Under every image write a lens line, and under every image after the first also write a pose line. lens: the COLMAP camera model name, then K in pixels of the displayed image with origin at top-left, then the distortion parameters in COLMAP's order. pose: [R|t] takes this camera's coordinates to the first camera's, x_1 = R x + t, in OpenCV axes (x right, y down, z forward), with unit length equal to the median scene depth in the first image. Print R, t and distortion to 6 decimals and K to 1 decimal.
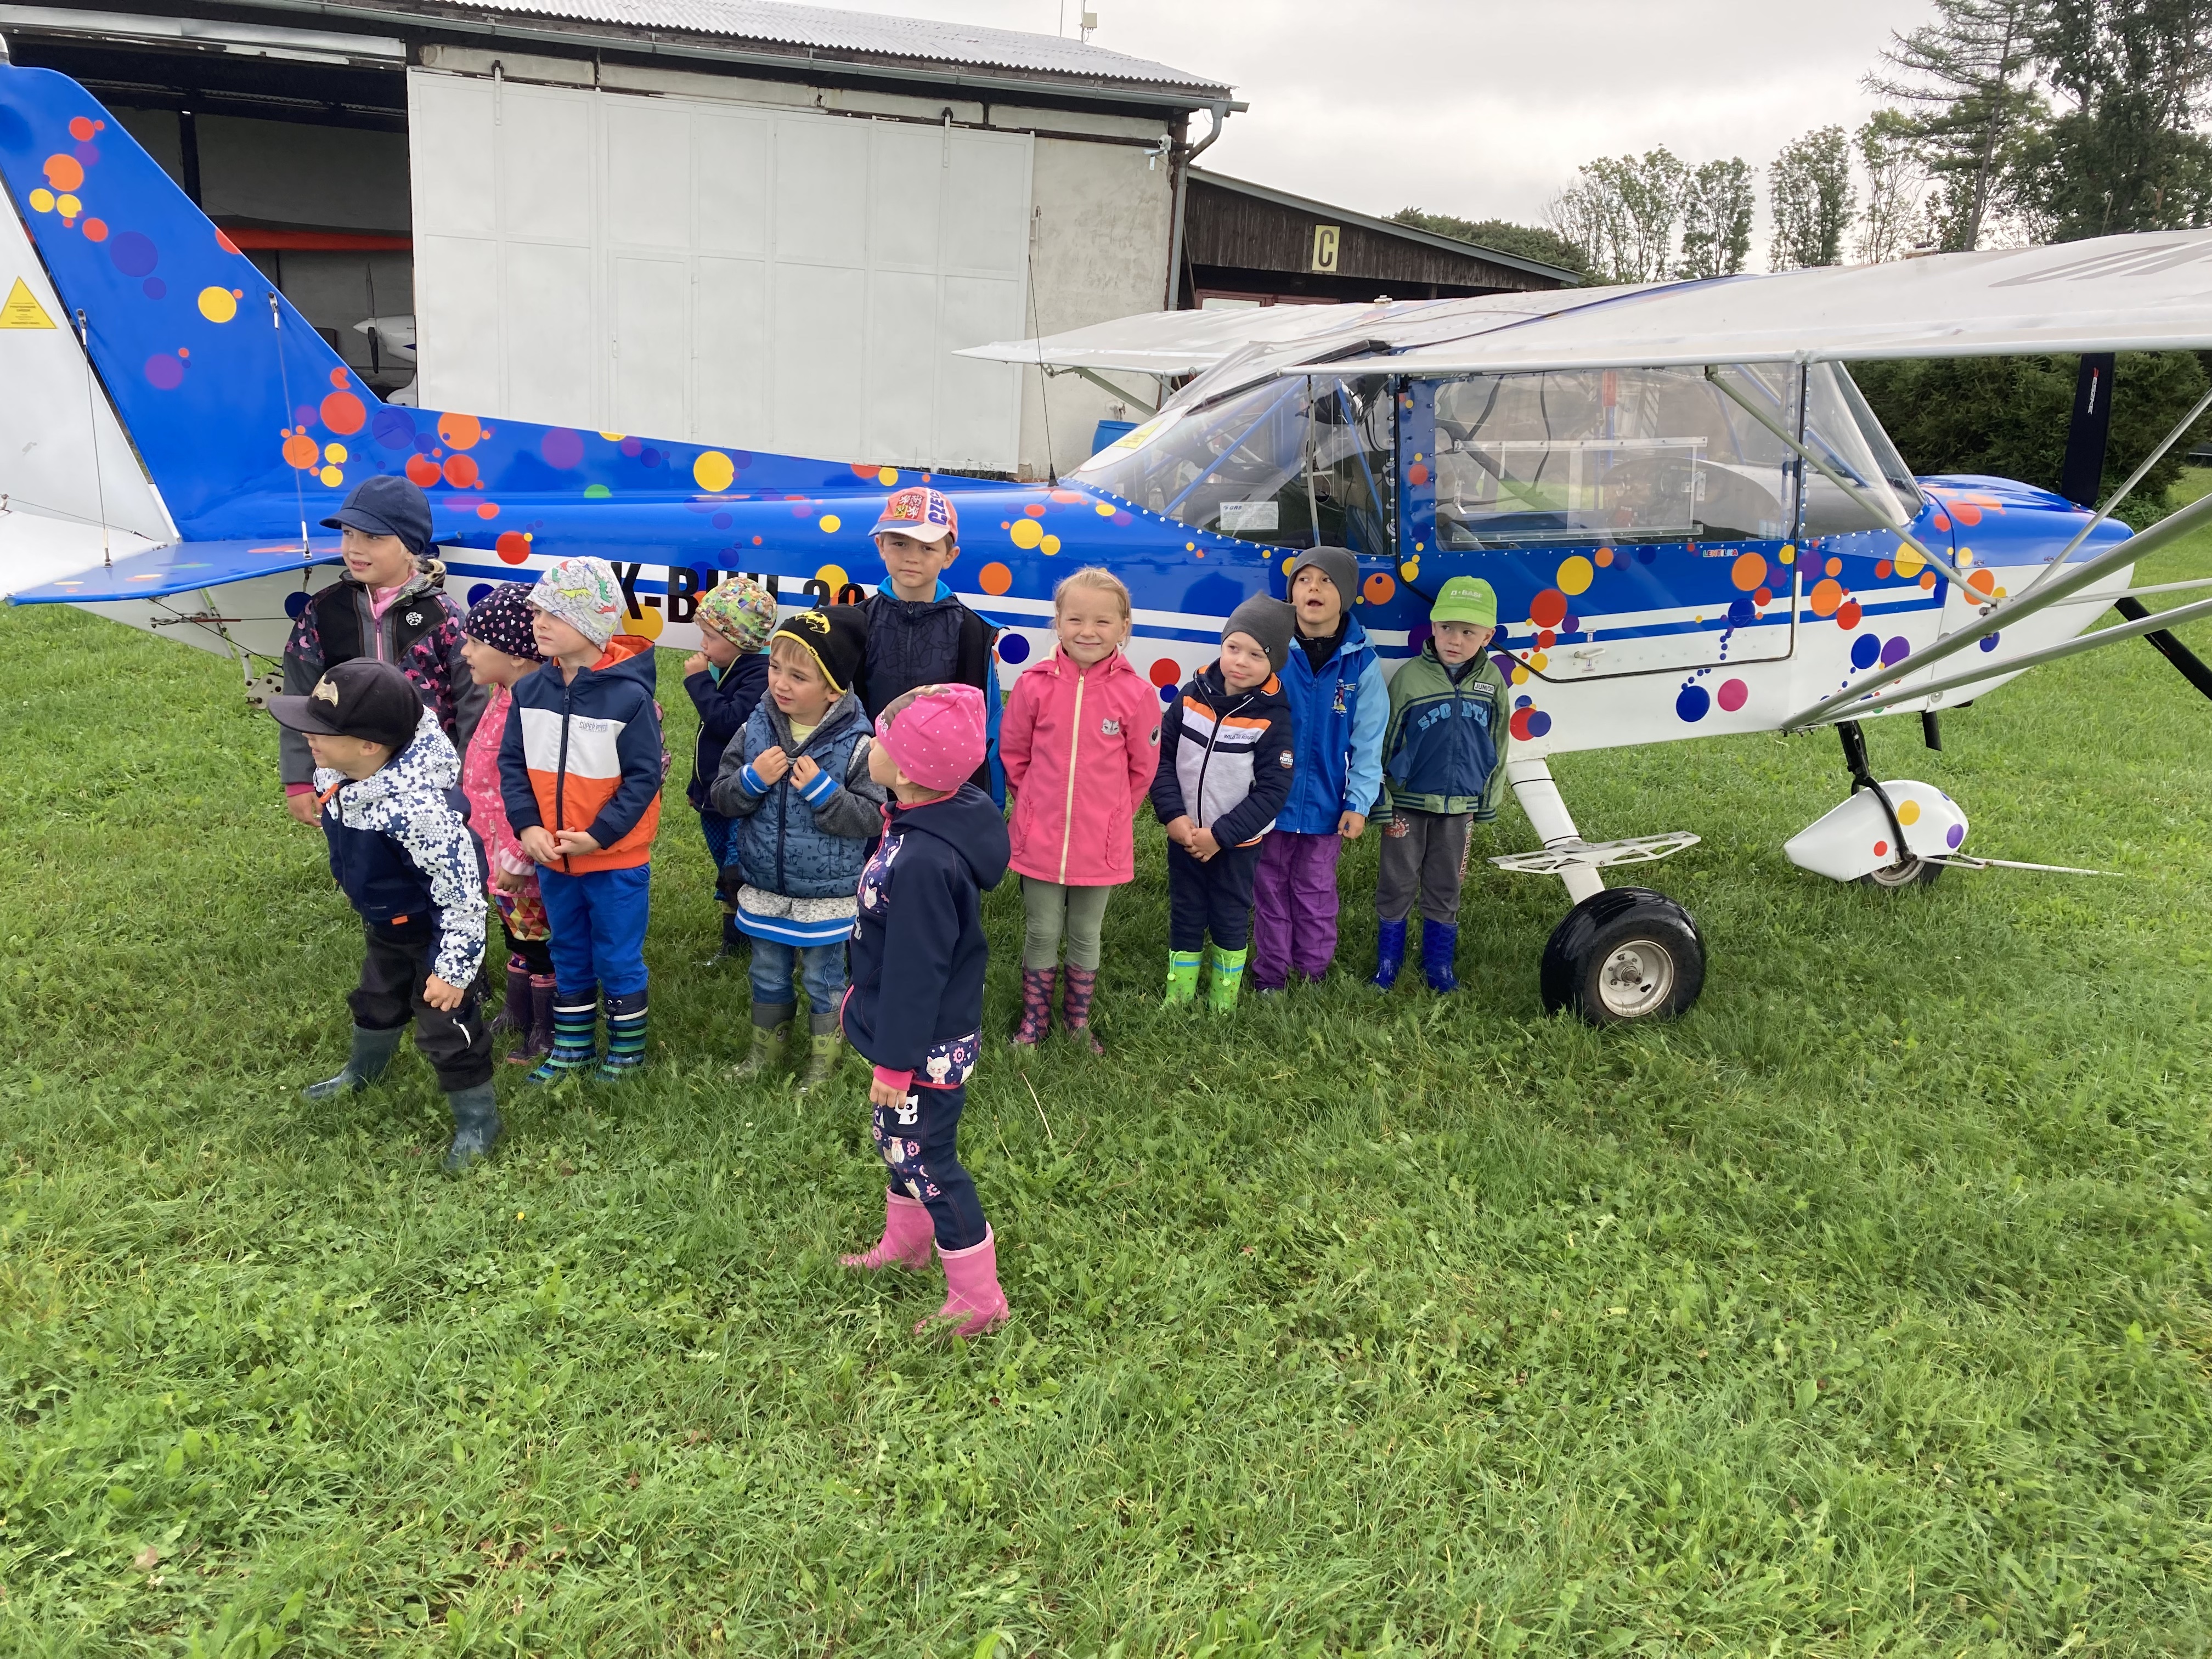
lens RADIAL K [[1779.9, 0, 1090.9], [0, 1779.9, 831.6], [0, 0, 1]] dist [0.026523, -0.023439]
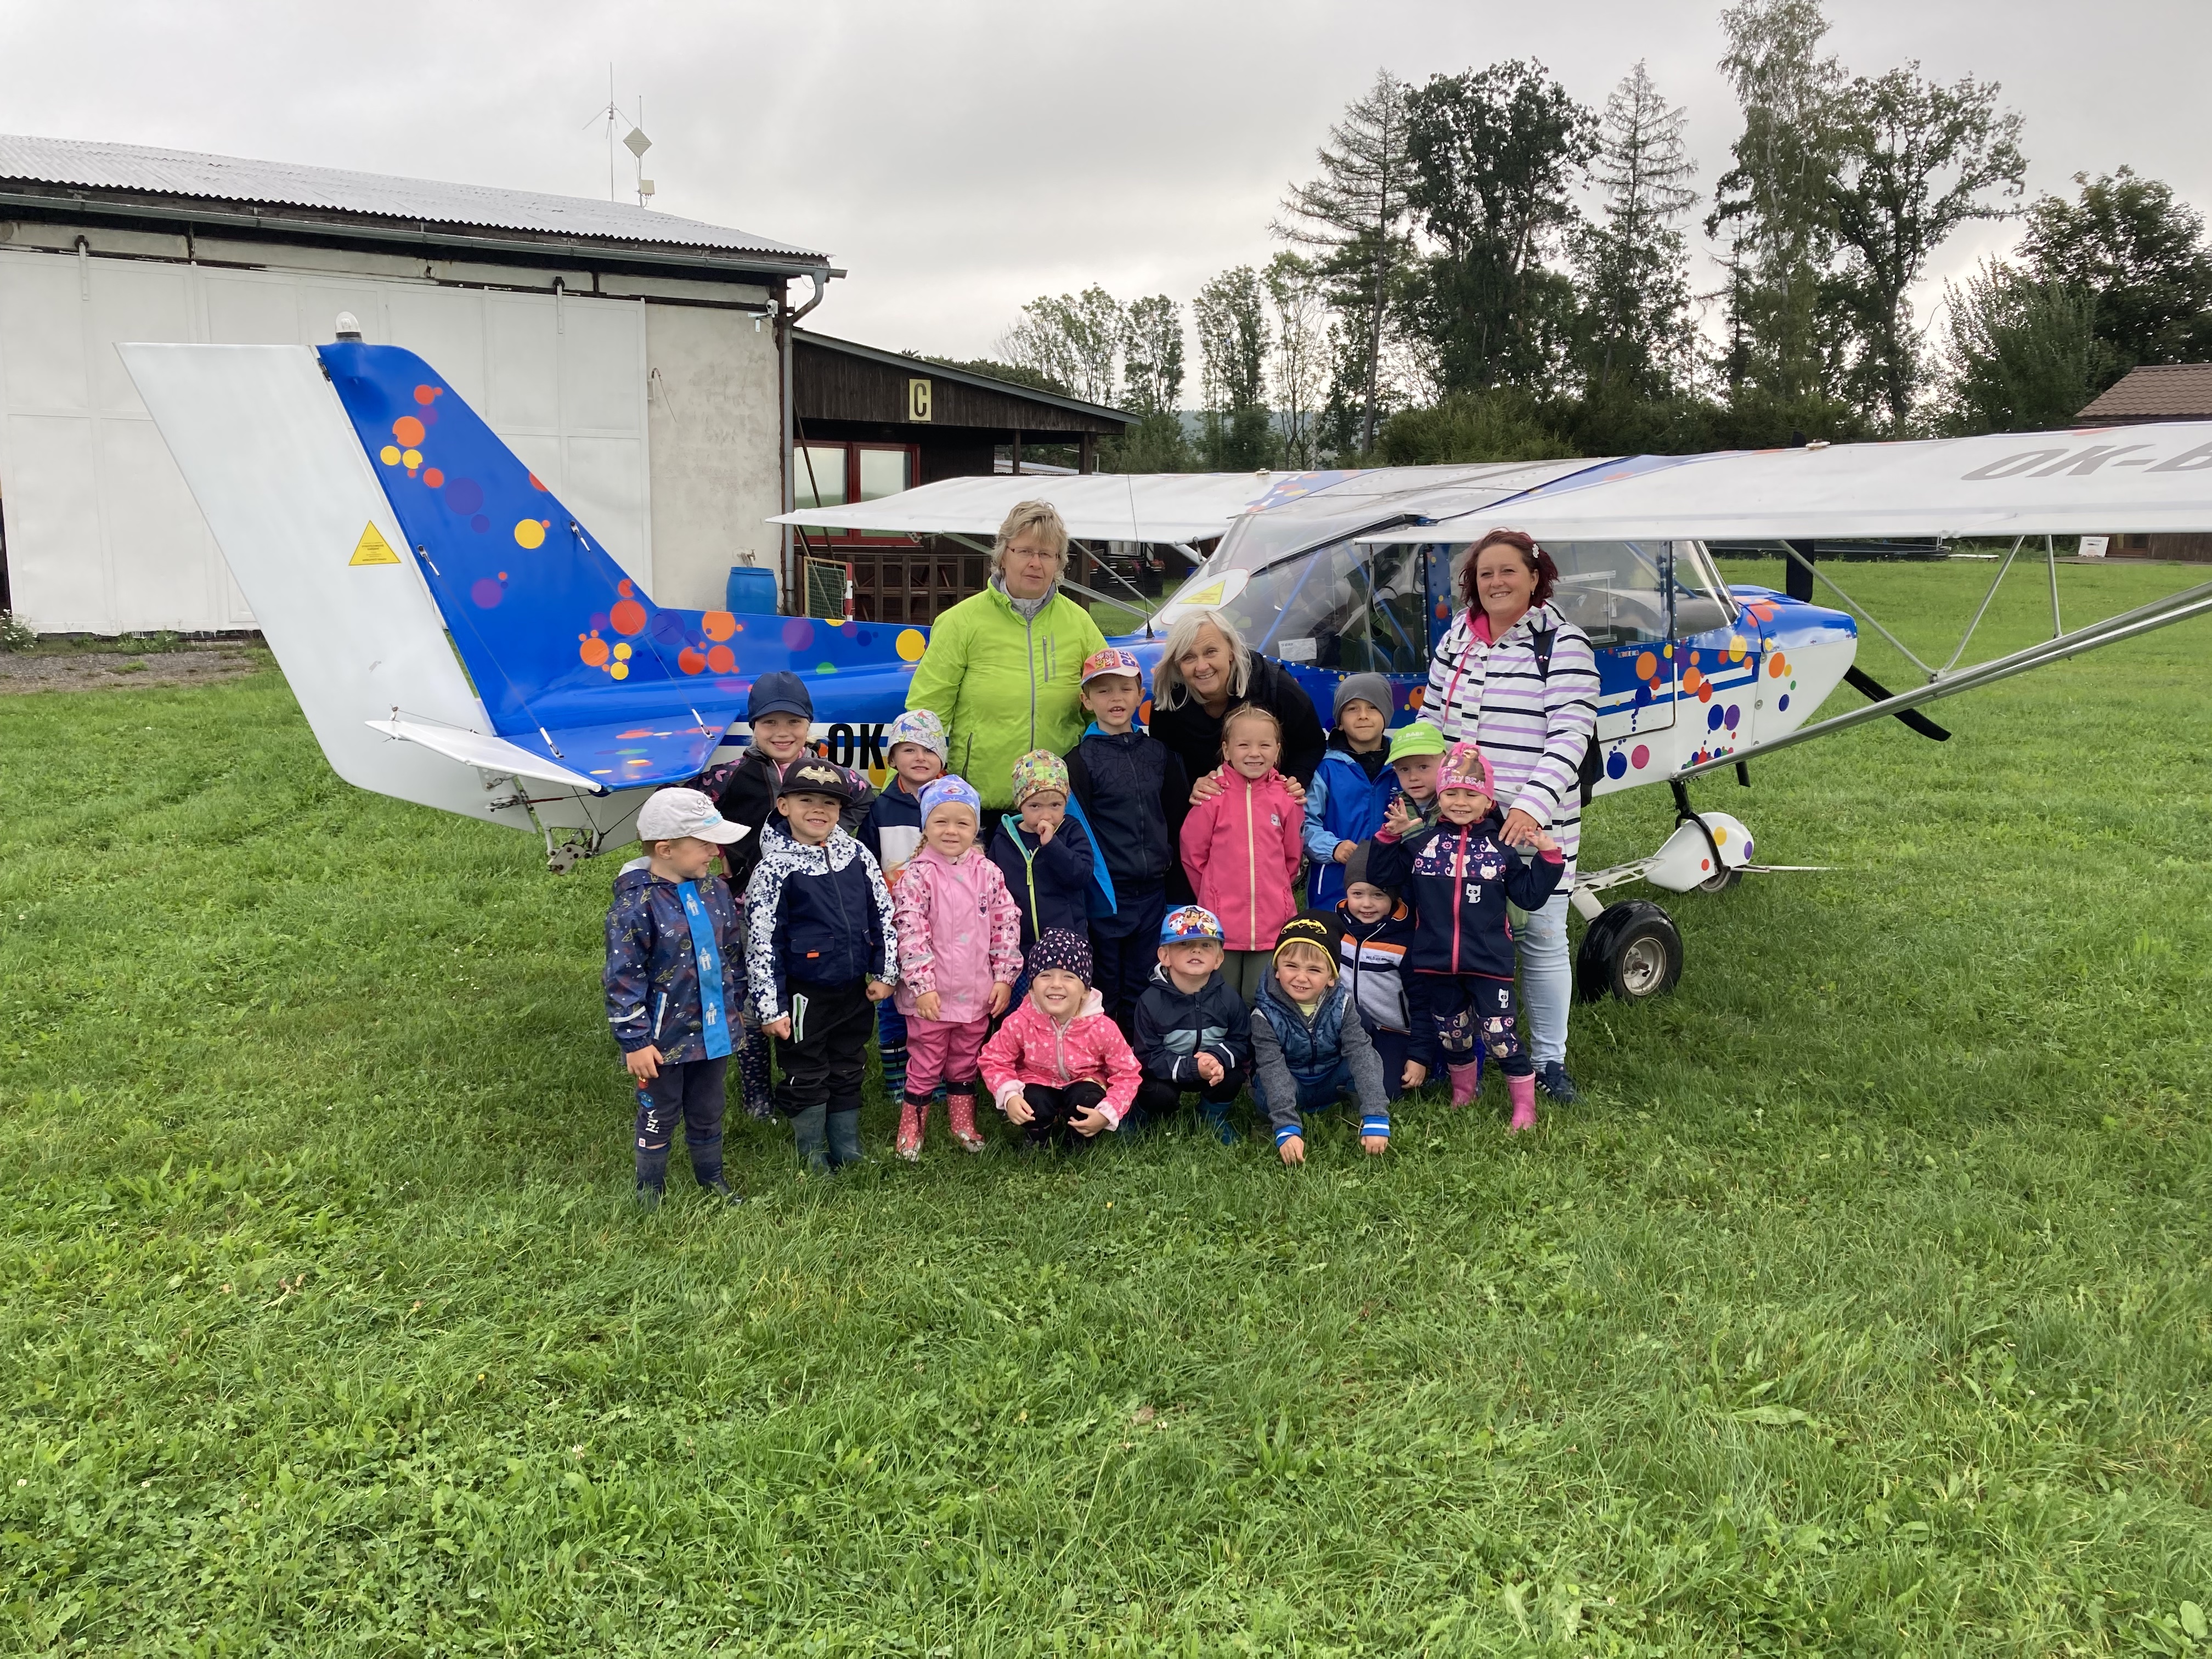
lens RADIAL K [[1779.9, 0, 1098.2], [0, 1779.9, 840.9], [0, 0, 1]] dist [0.026523, -0.023439]
pose [[0.955255, -0.098286, 0.278976, -0.098361], [0.115915, 0.992129, -0.047374, 0.000765], [-0.272124, 0.077592, 0.959129, -0.042405]]
